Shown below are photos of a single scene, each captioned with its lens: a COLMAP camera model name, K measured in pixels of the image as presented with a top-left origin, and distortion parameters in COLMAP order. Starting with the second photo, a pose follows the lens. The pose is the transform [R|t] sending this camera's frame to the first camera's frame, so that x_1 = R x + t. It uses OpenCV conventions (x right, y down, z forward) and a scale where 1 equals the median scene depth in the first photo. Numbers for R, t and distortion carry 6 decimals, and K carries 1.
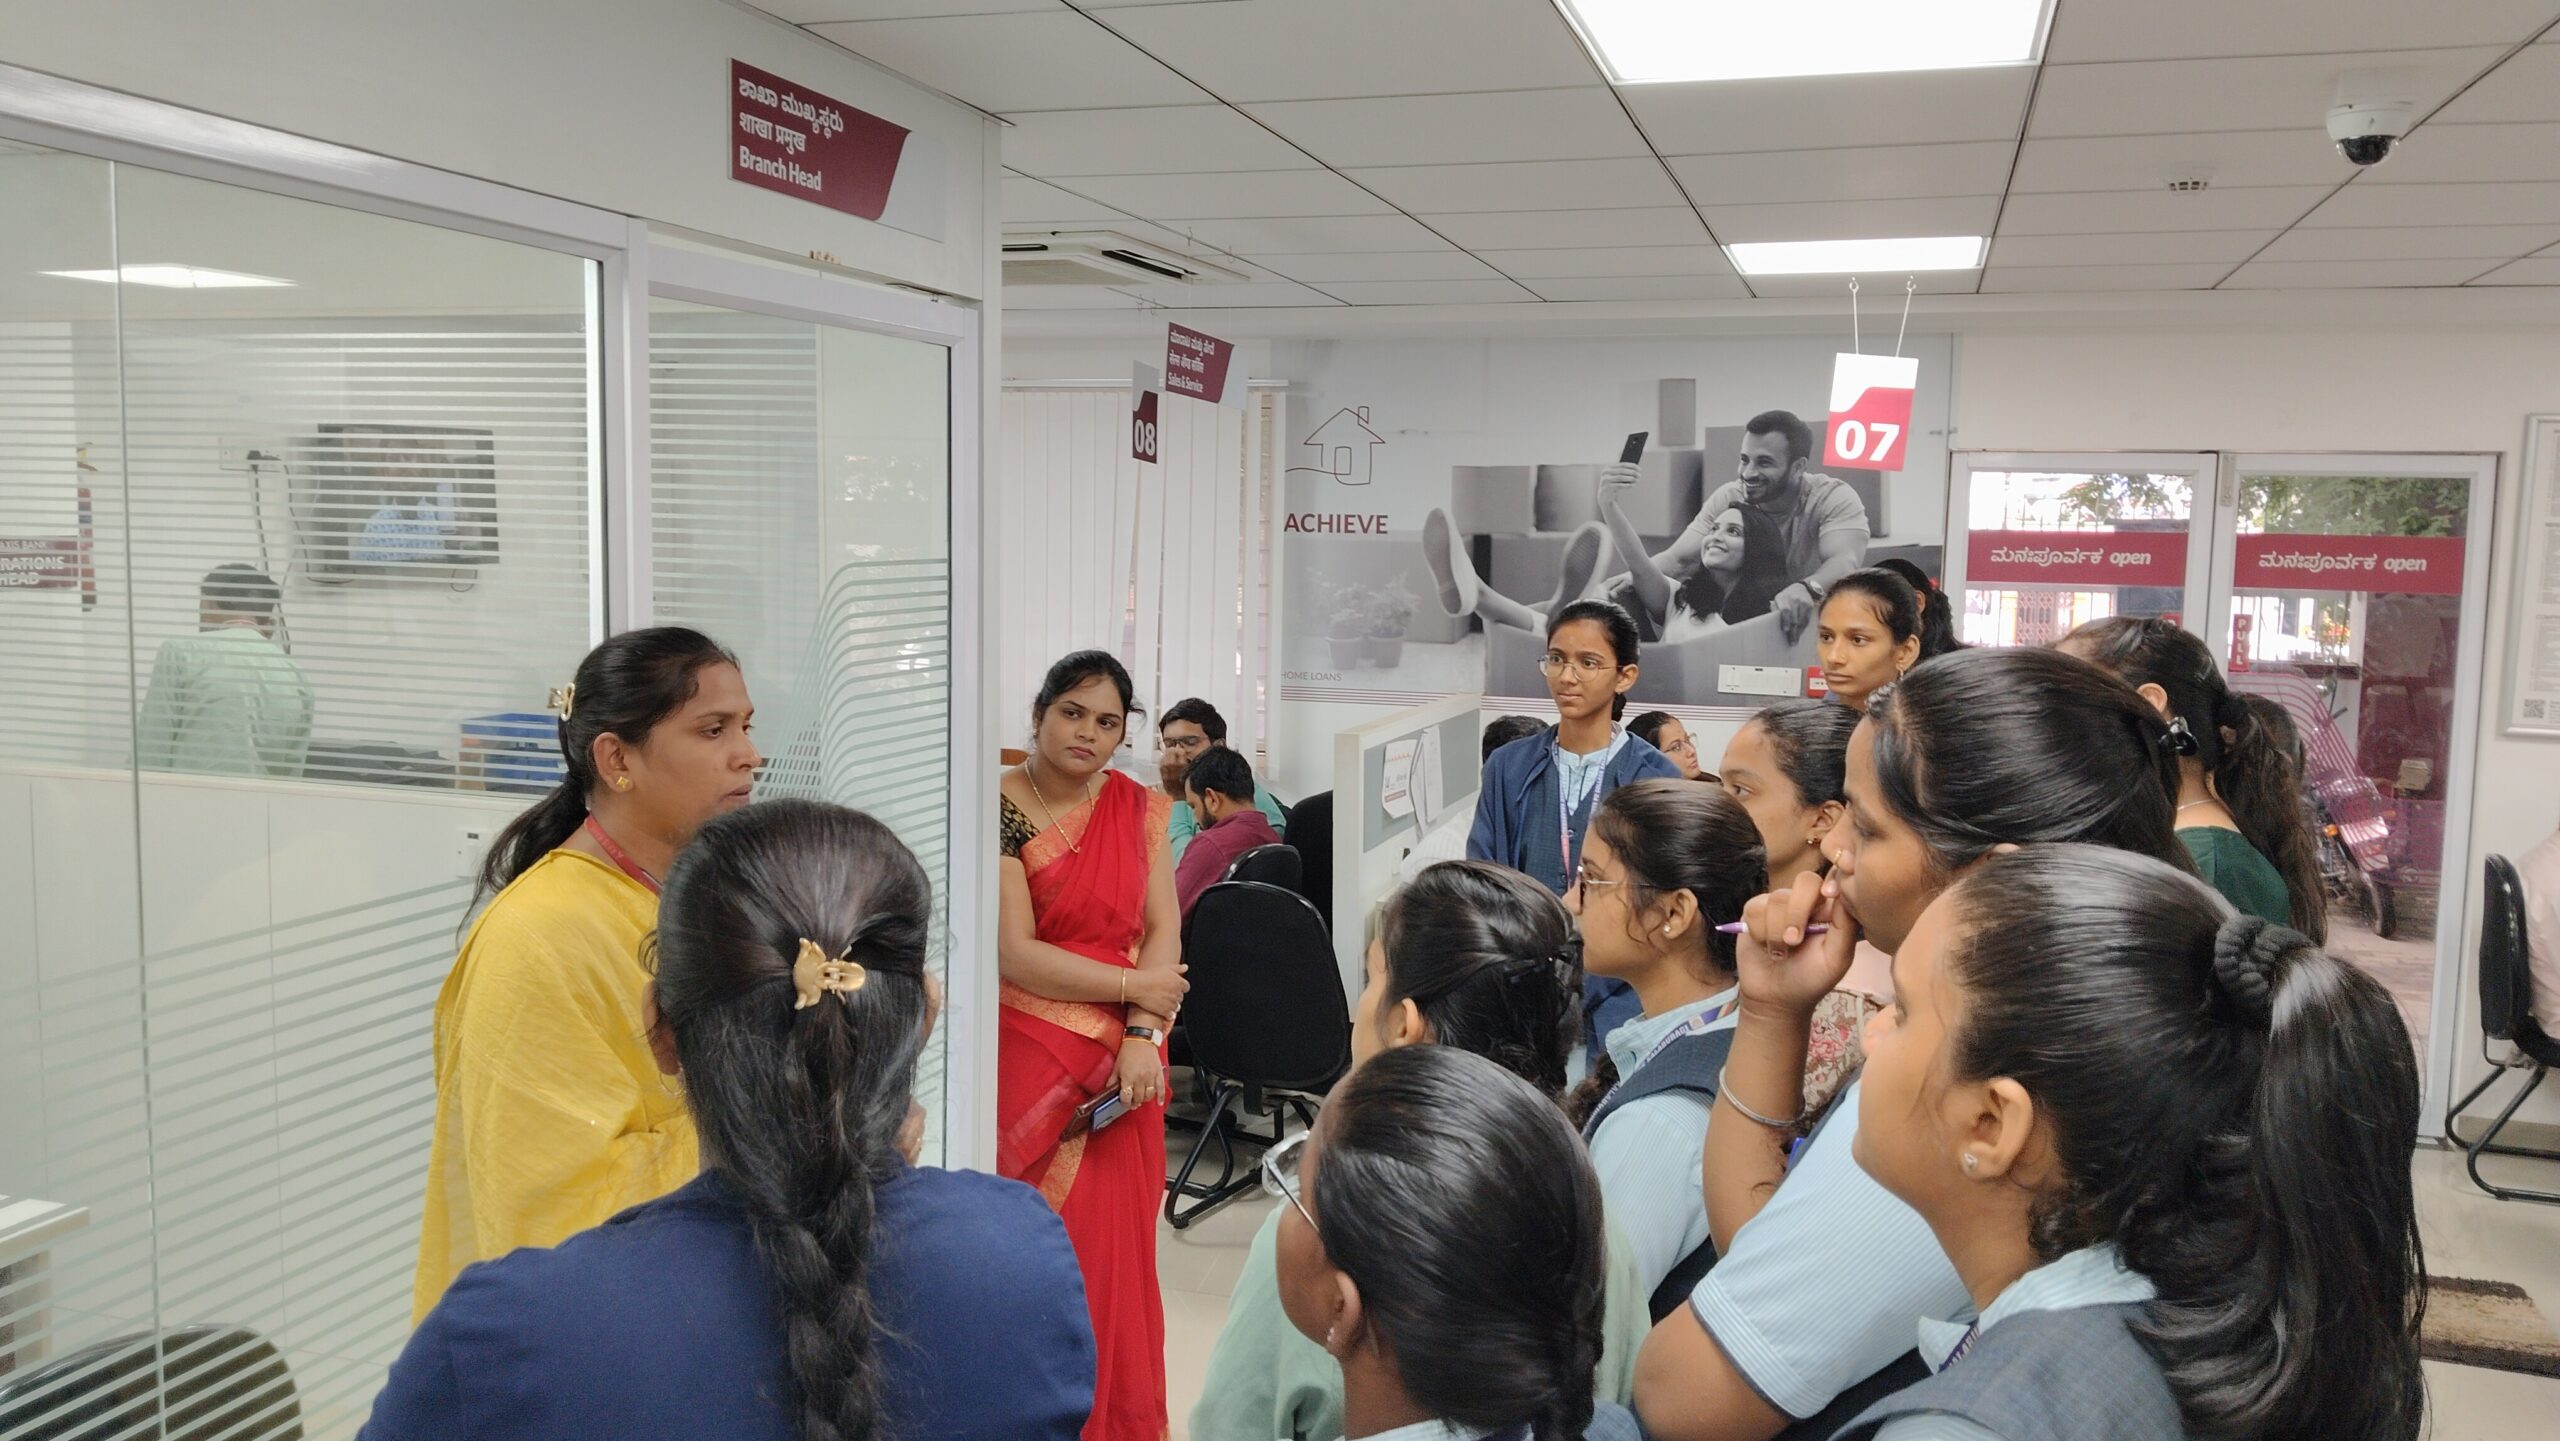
lens RADIAL K [[2020.2, 0, 1280.0], [0, 2020.2, 720.5], [0, 0, 1]] dist [0.160799, -0.276440]
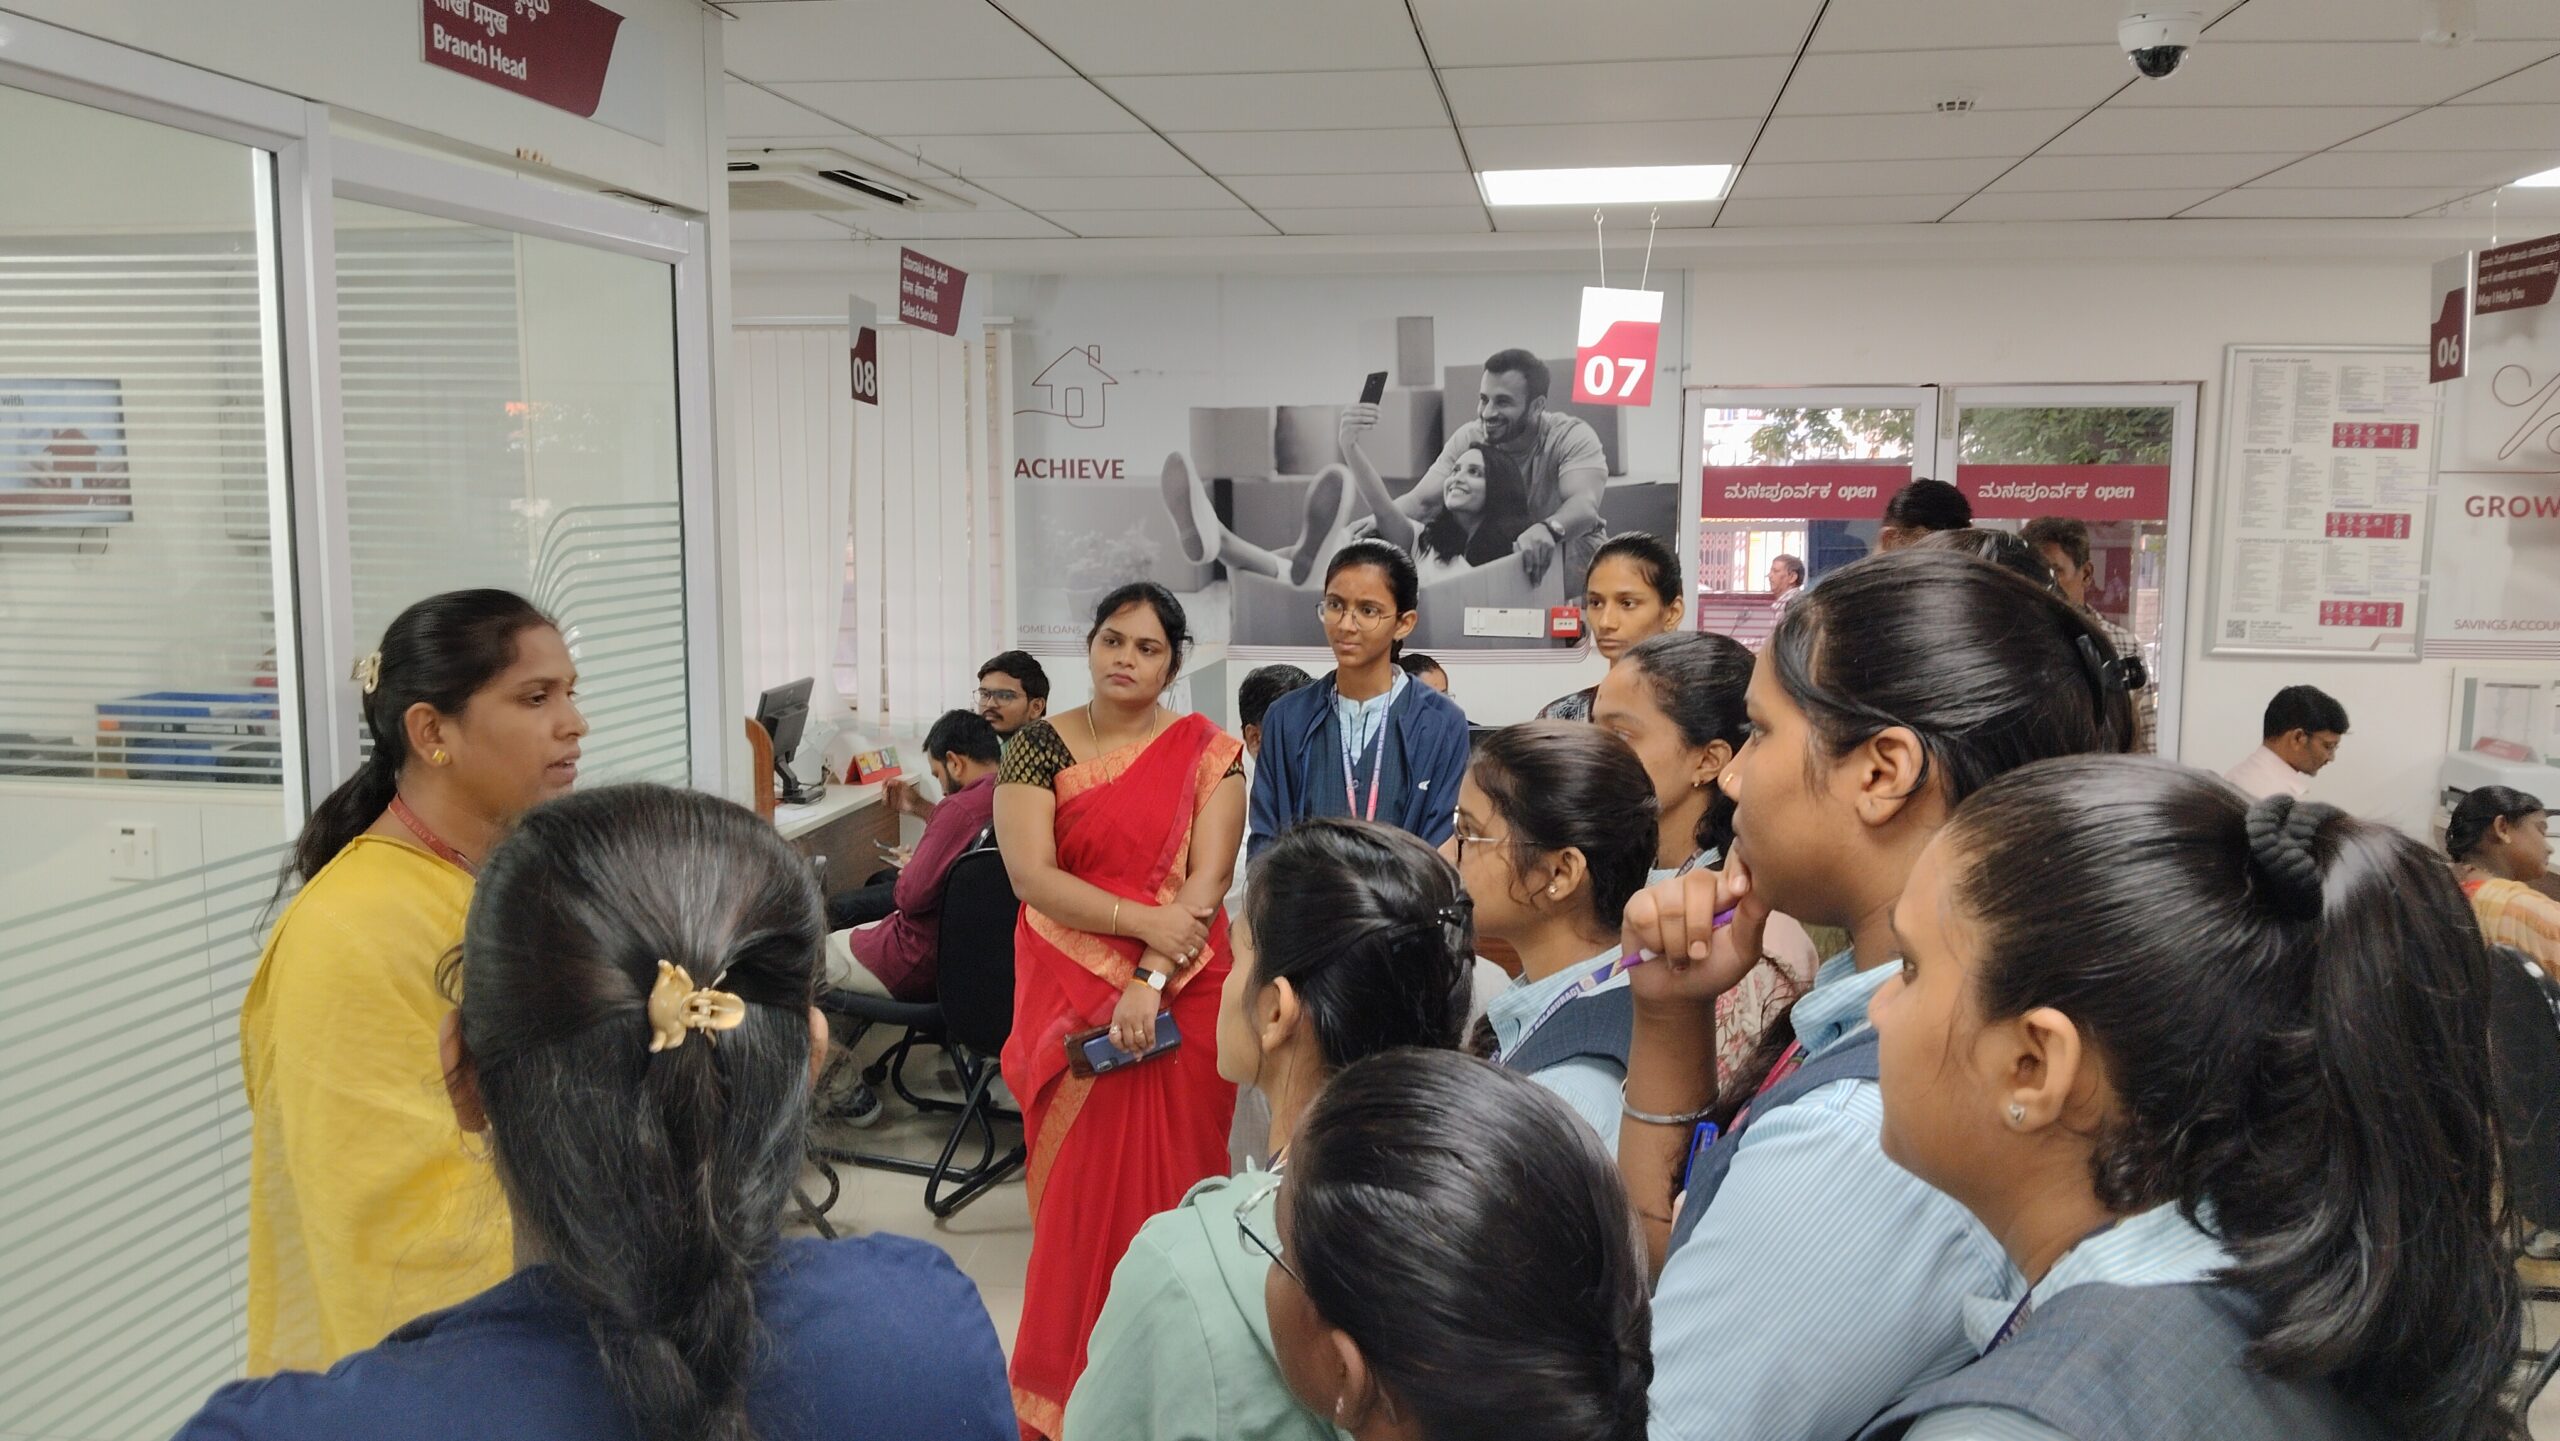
lens RADIAL K [[2020.2, 0, 1280.0], [0, 2020.2, 720.5], [0, 0, 1]] dist [0.160799, -0.276440]
pose [[0.988765, -0.032057, 0.145997, -0.019905], [0.028846, 0.999294, 0.024062, 0.001395], [-0.146666, -0.019580, 0.988992, 0.039180]]
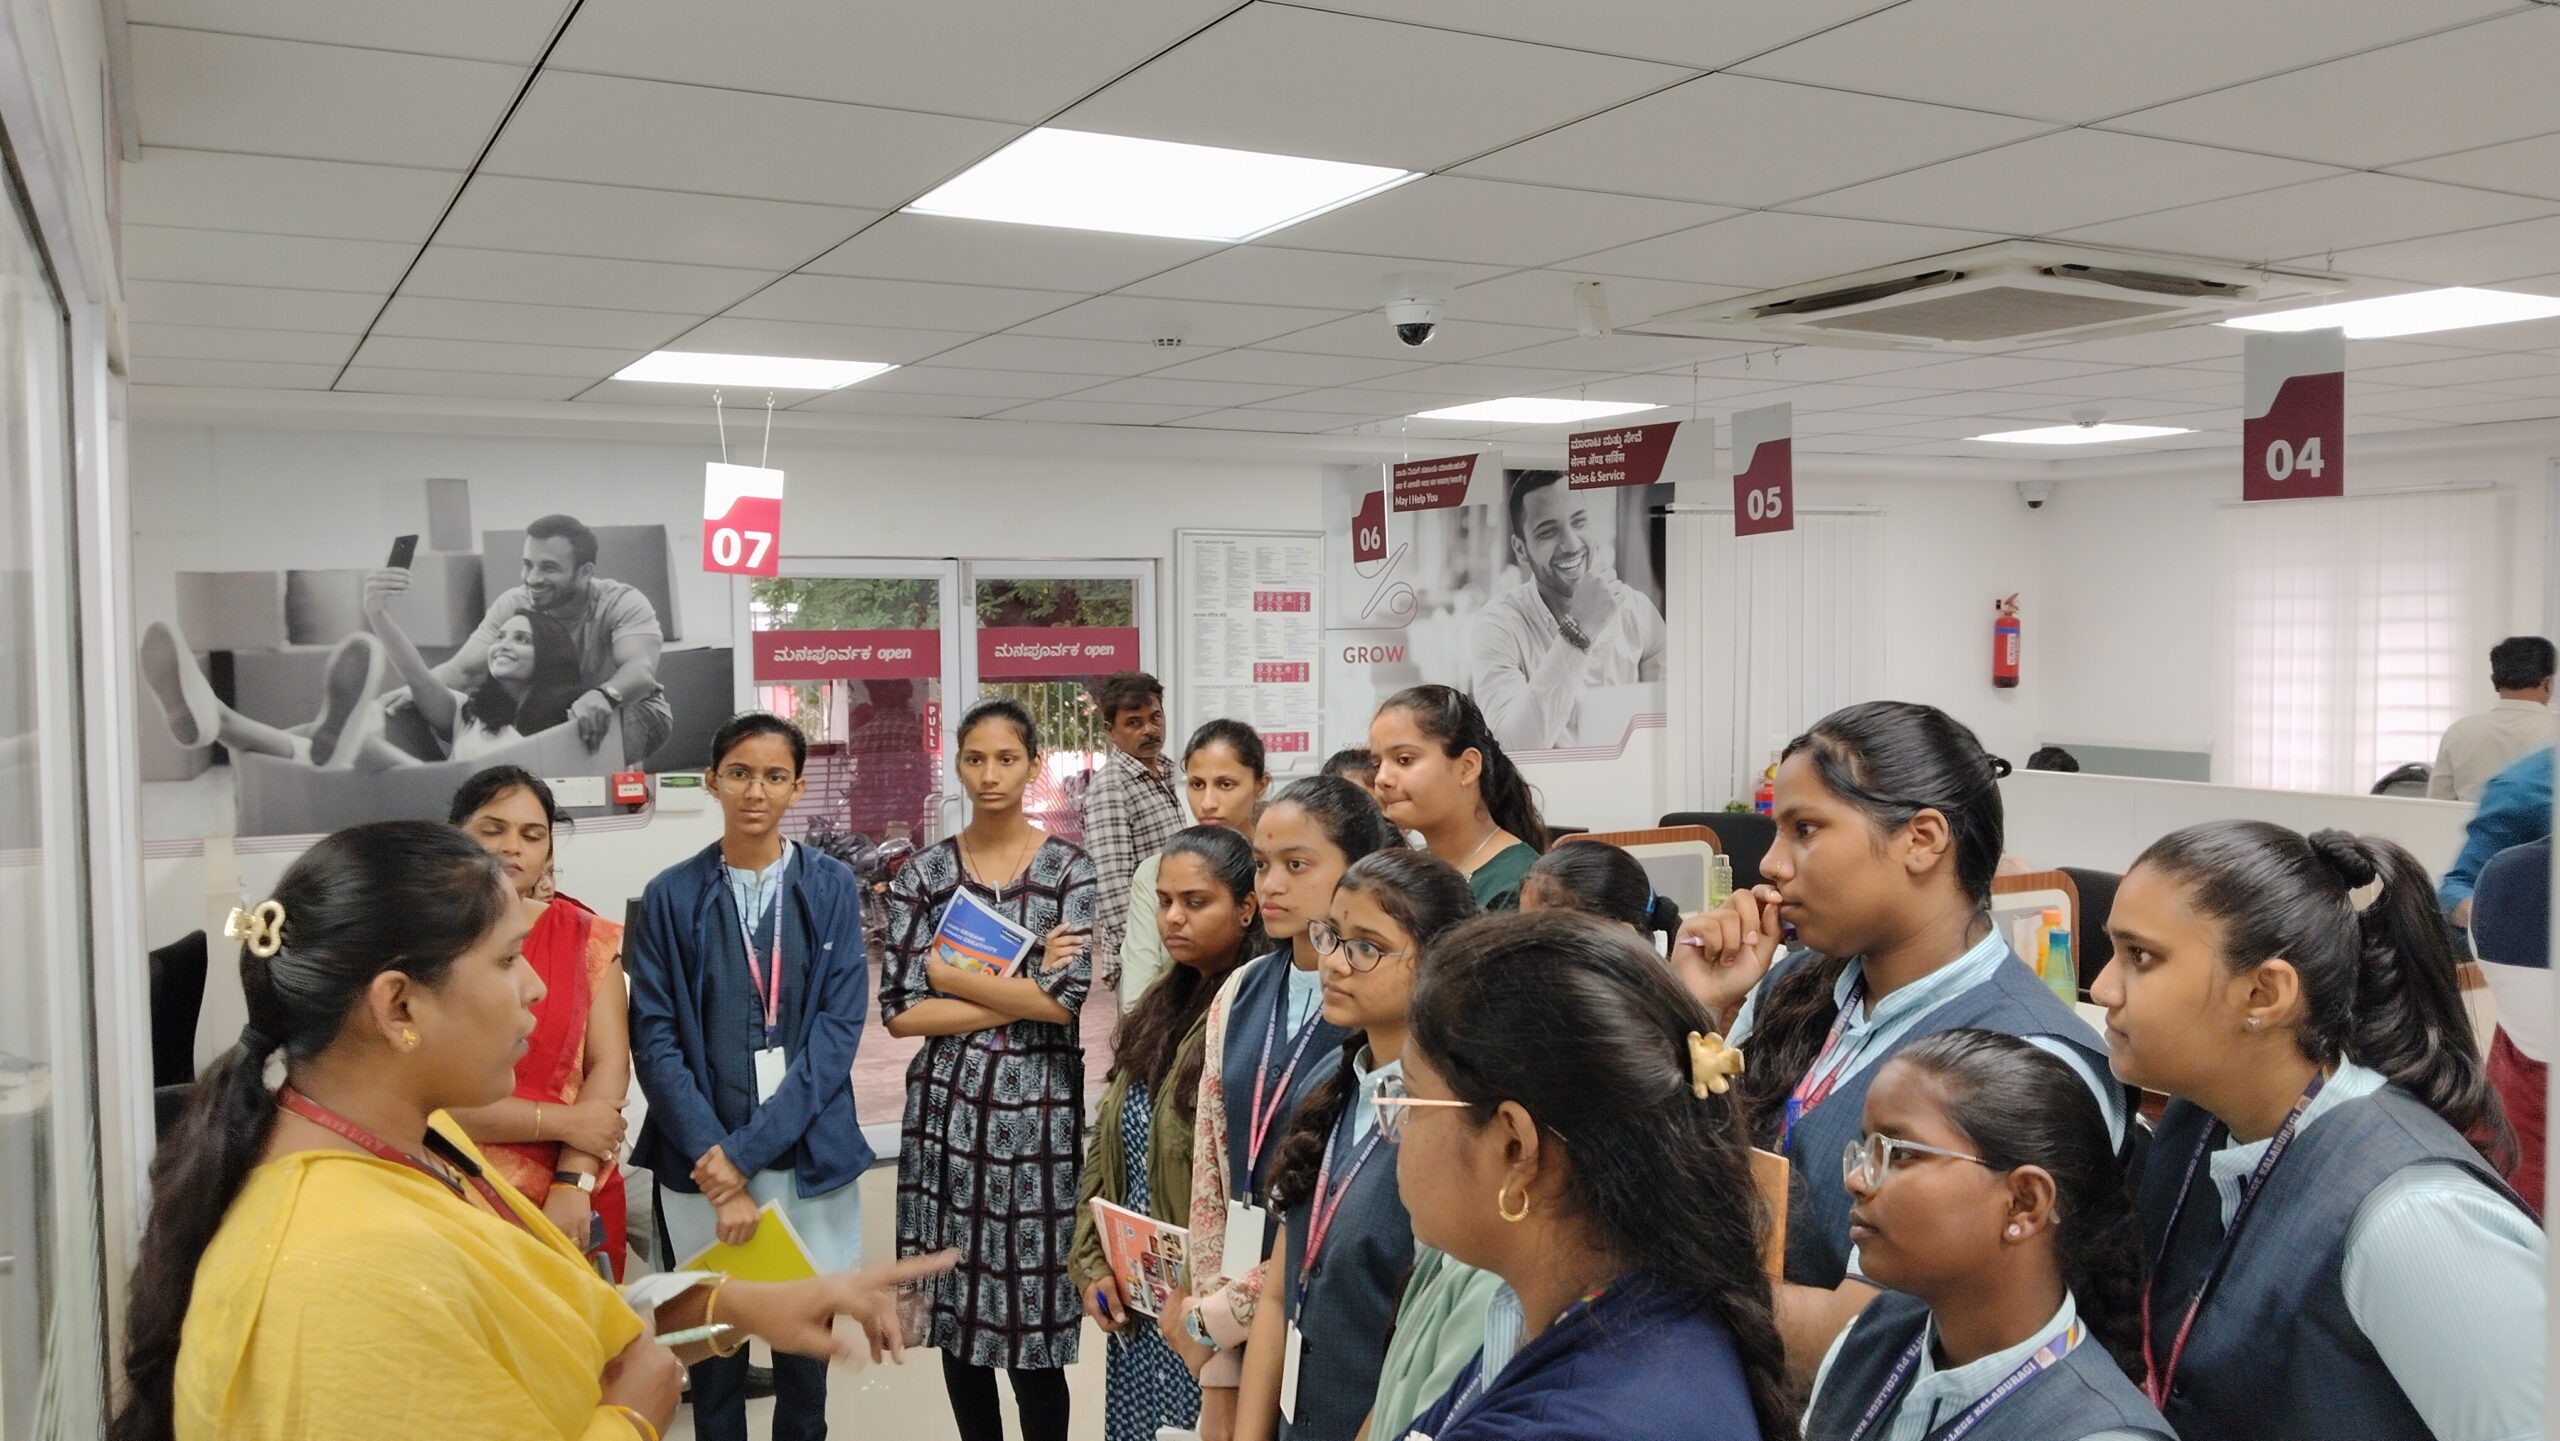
lens RADIAL K [[2023.7, 0, 1280.0], [0, 2023.7, 720.5], [0, 0, 1]] dist [0.065777, -0.068141]
pose [[0.704053, -0.061535, 0.707477, -0.218731], [0.095849, 0.995357, -0.008810, -0.012908], [-0.703650, 0.074013, 0.706682, 0.080044]]
